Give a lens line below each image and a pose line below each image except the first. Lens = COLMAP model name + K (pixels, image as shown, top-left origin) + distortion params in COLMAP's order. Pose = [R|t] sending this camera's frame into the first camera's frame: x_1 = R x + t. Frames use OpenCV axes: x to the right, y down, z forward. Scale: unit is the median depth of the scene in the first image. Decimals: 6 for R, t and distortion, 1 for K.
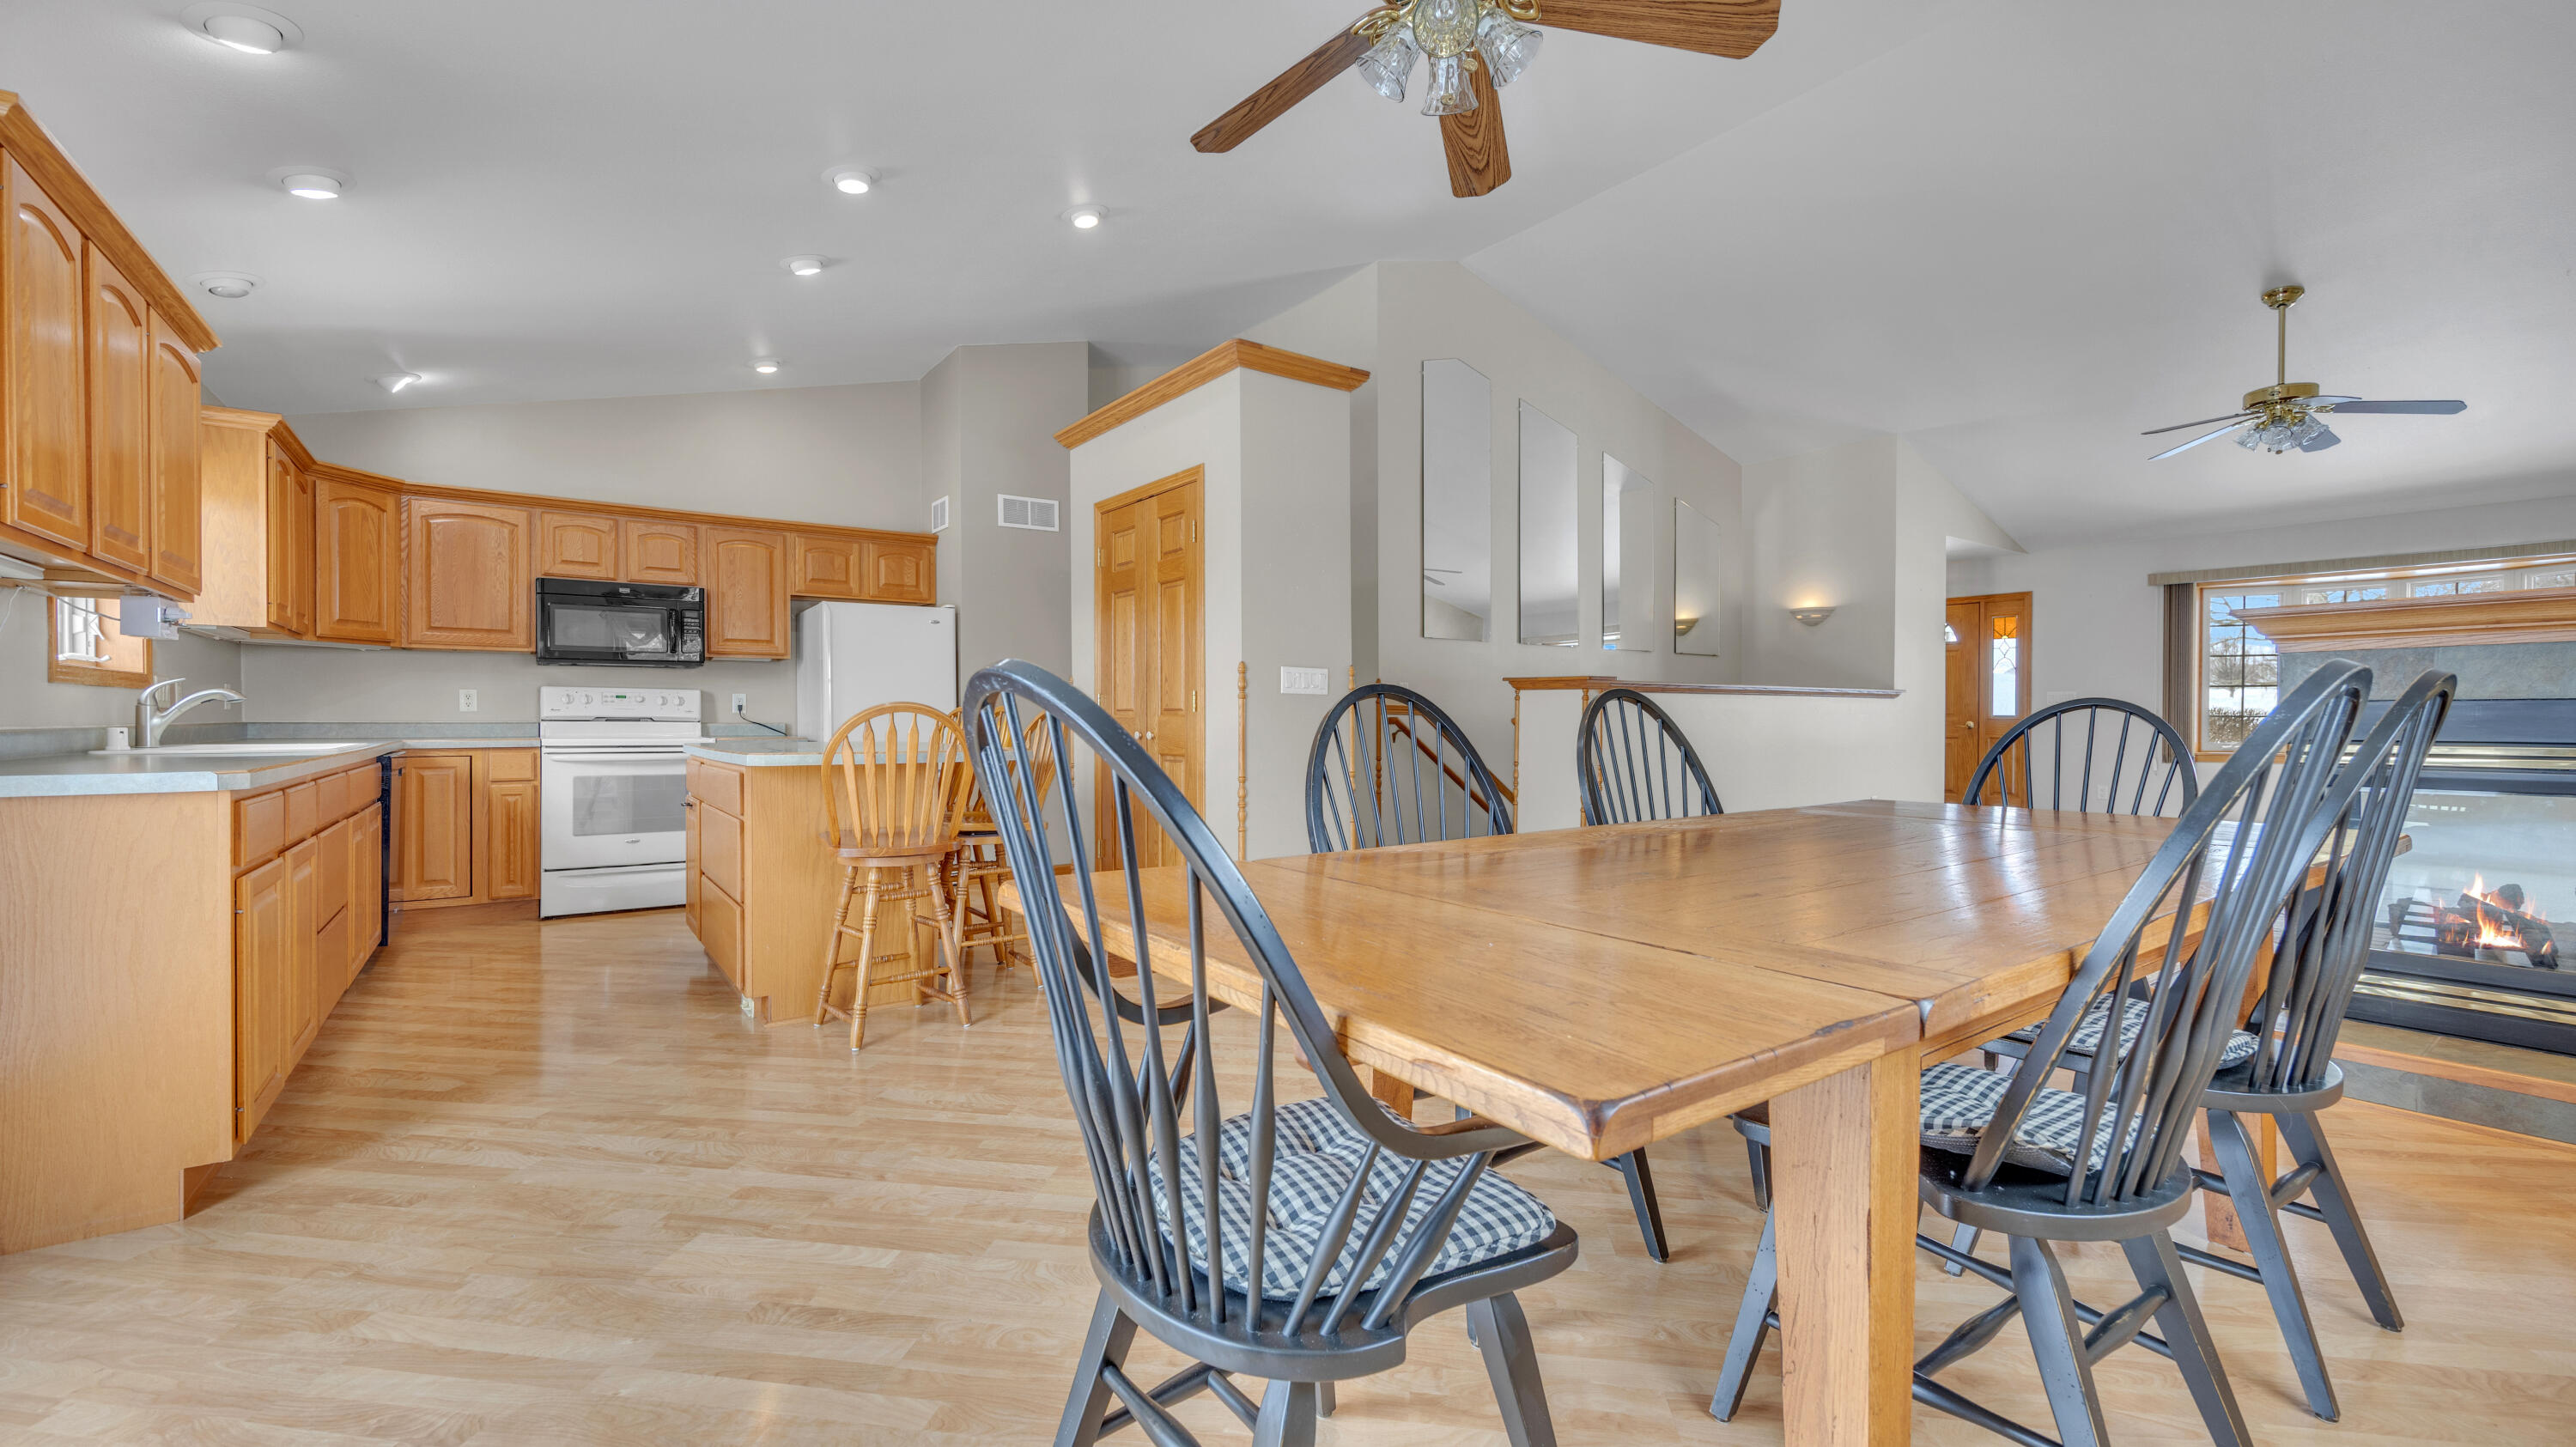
lens RADIAL K [[1043.8, 0, 1296.4], [0, 1043.8, 730.1], [0, 0, 1]] dist [0.002565, 0.000079]
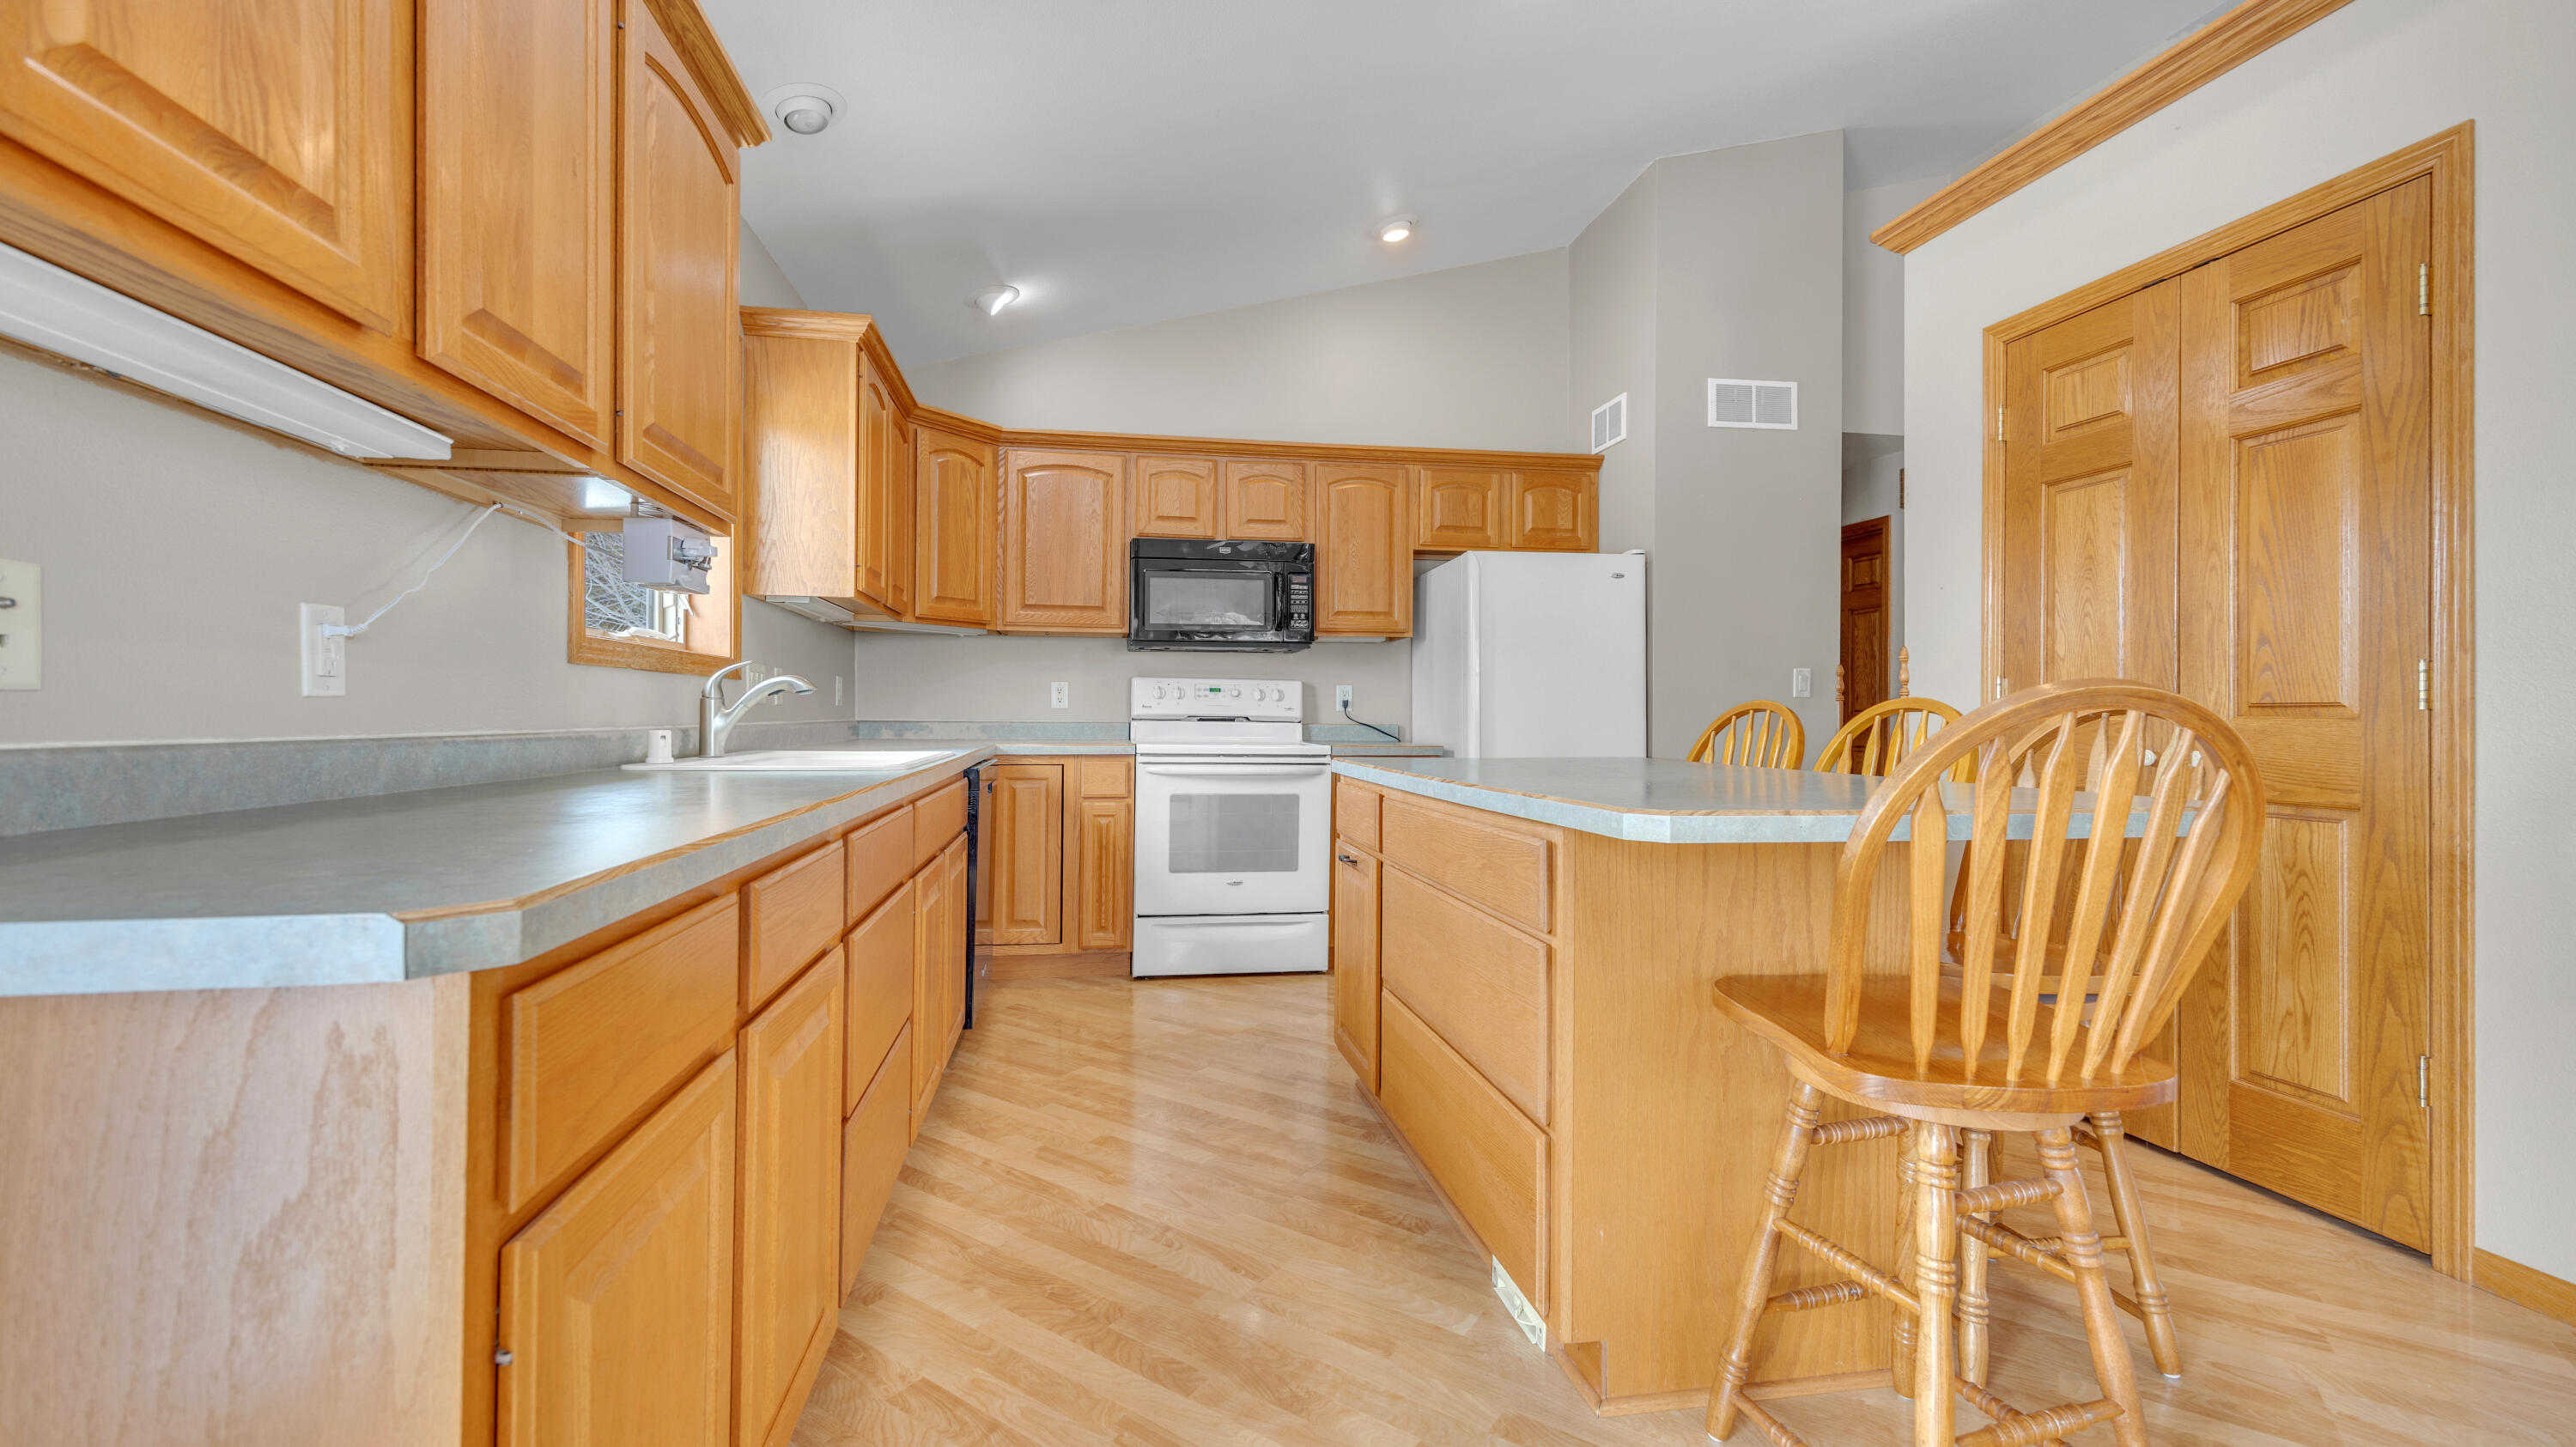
lens RADIAL K [[1050.2, 0, 1258.9], [0, 1050.2, 717.2], [0, 0, 1]] dist [0.000537, -0.000029]
pose [[0.889047, 0.005467, -0.457783, -0.290223], [-0.010127, 0.999919, -0.007725, -0.006402], [0.457704, 0.011503, 0.889030, 0.356431]]
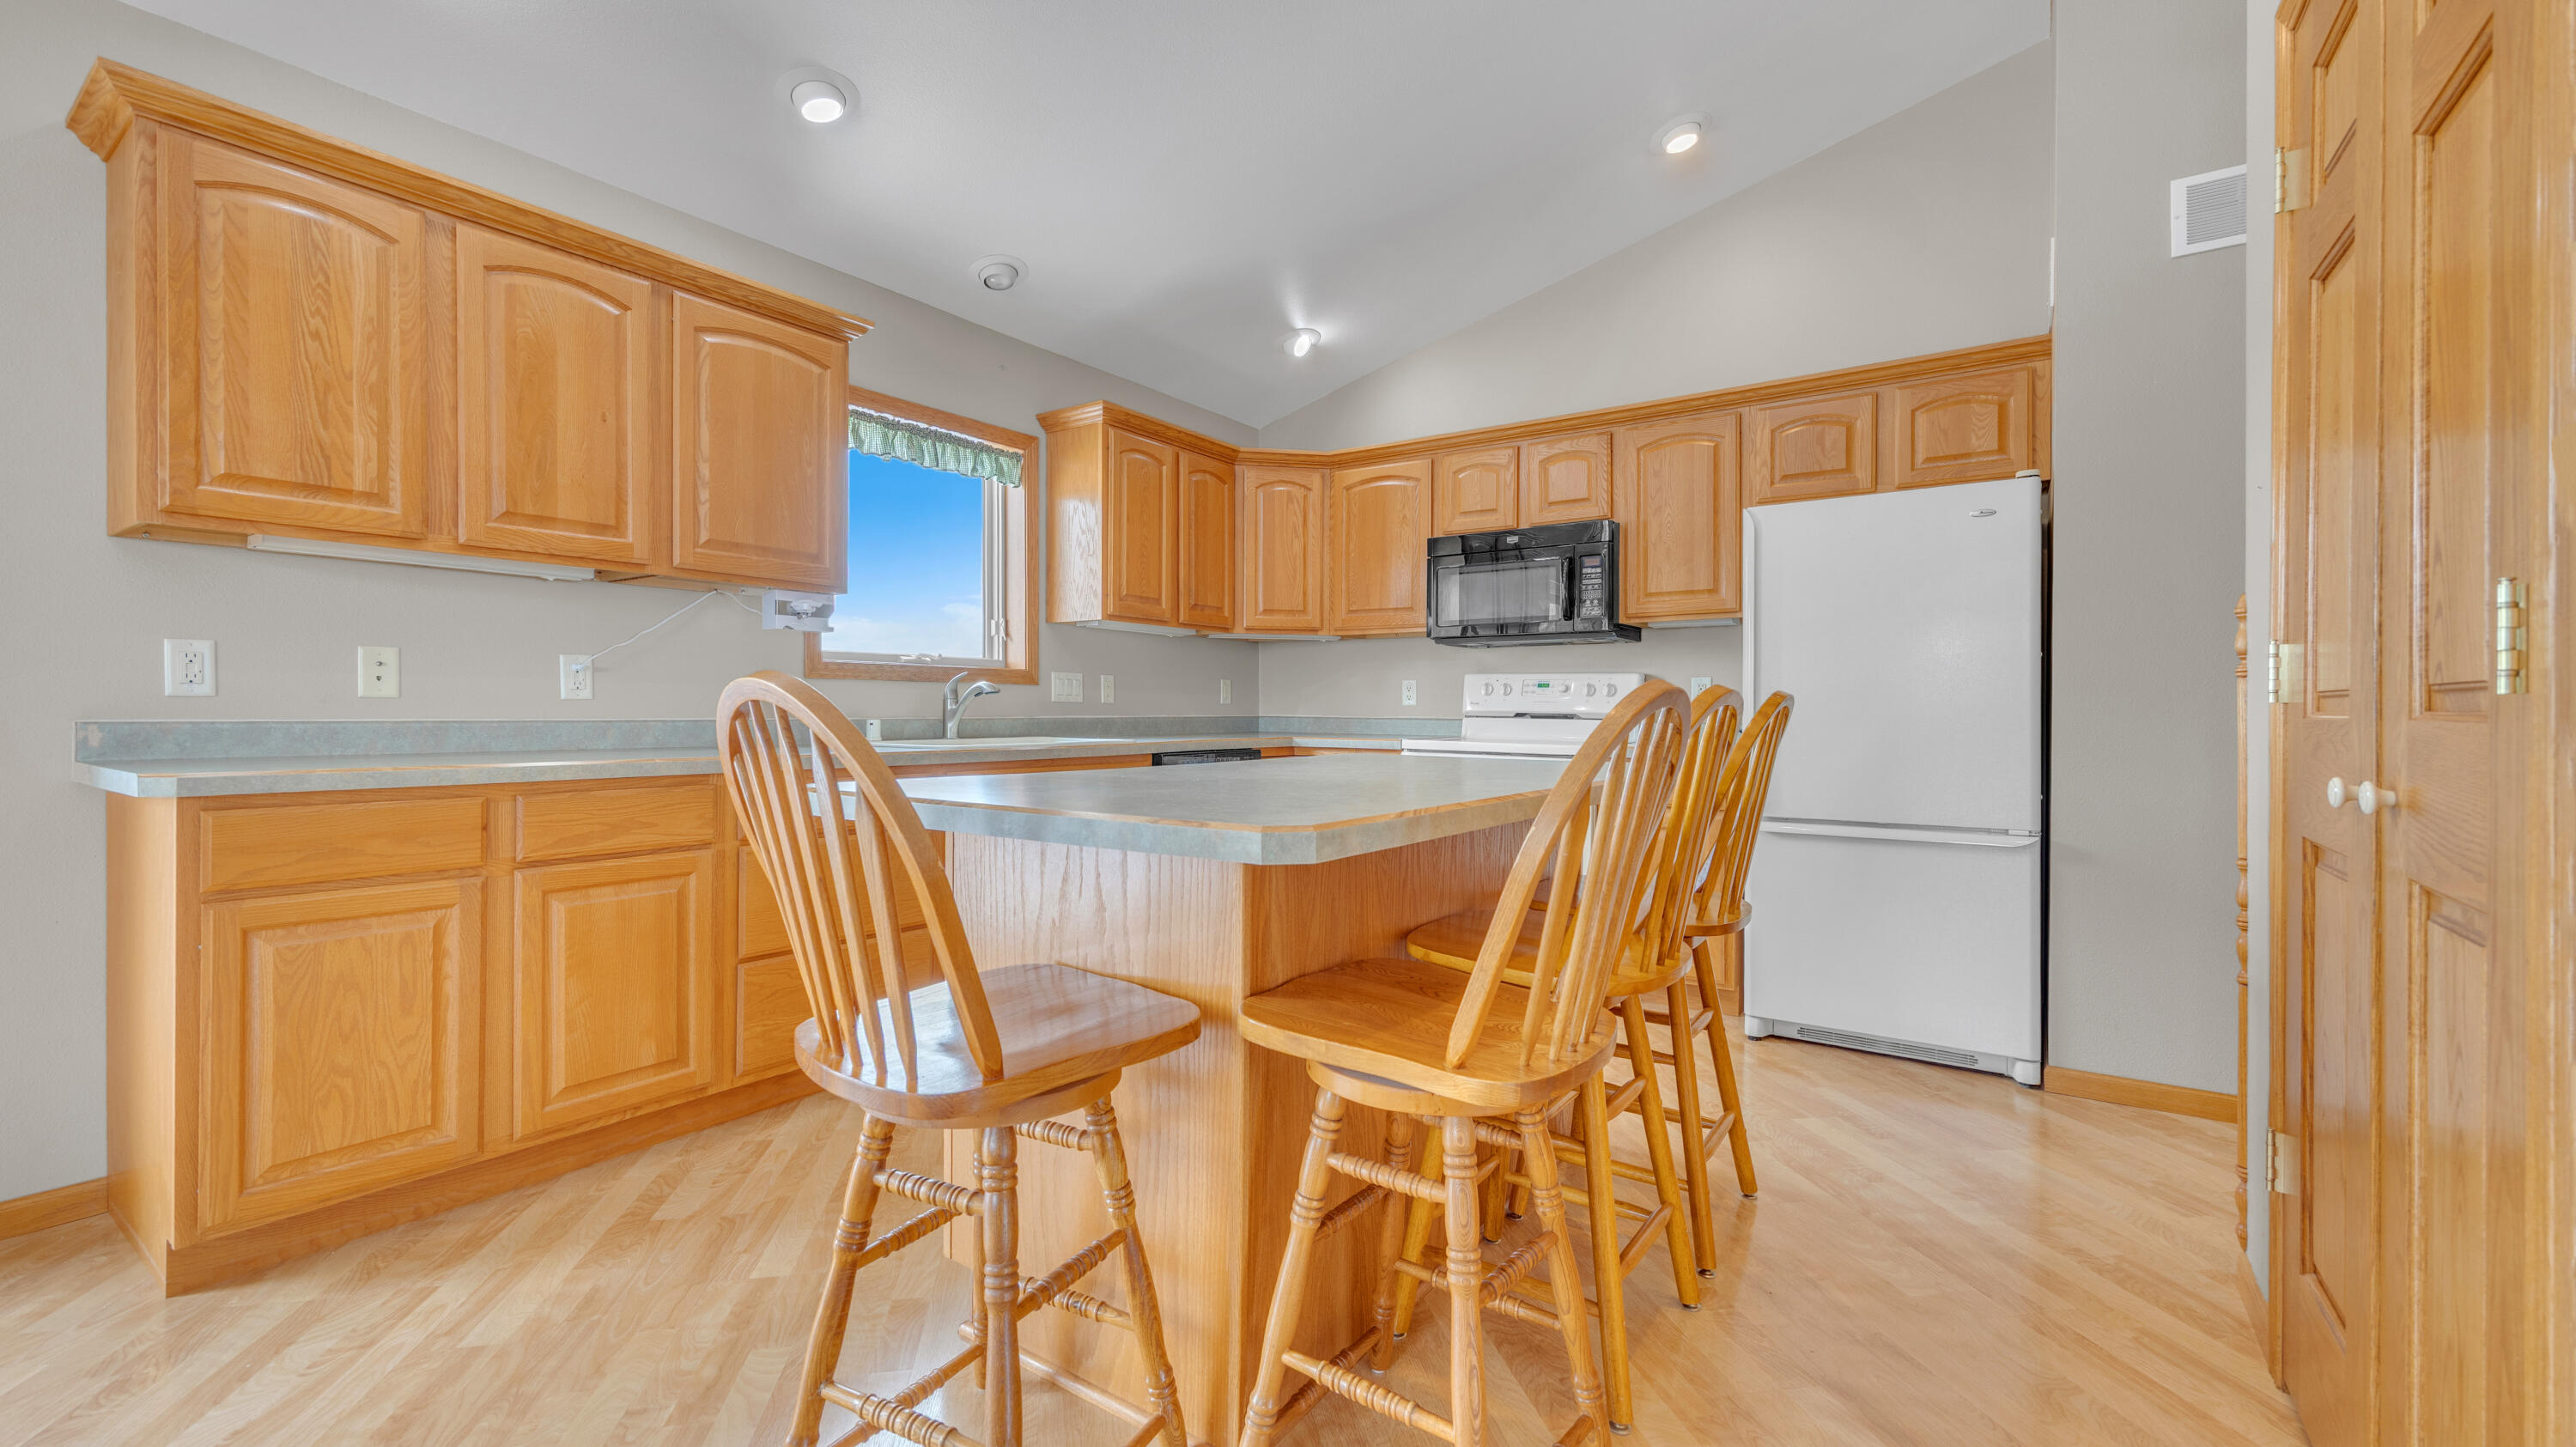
lens RADIAL K [[1050.2, 0, 1258.9], [0, 1050.2, 717.2], [0, 0, 1]] dist [0.000537, -0.000029]
pose [[0.300580, 0.009997, -0.953704, 0.007412], [-0.017797, 0.999830, 0.004871, -0.010440], [0.953590, 0.015509, 0.300707, 0.660850]]
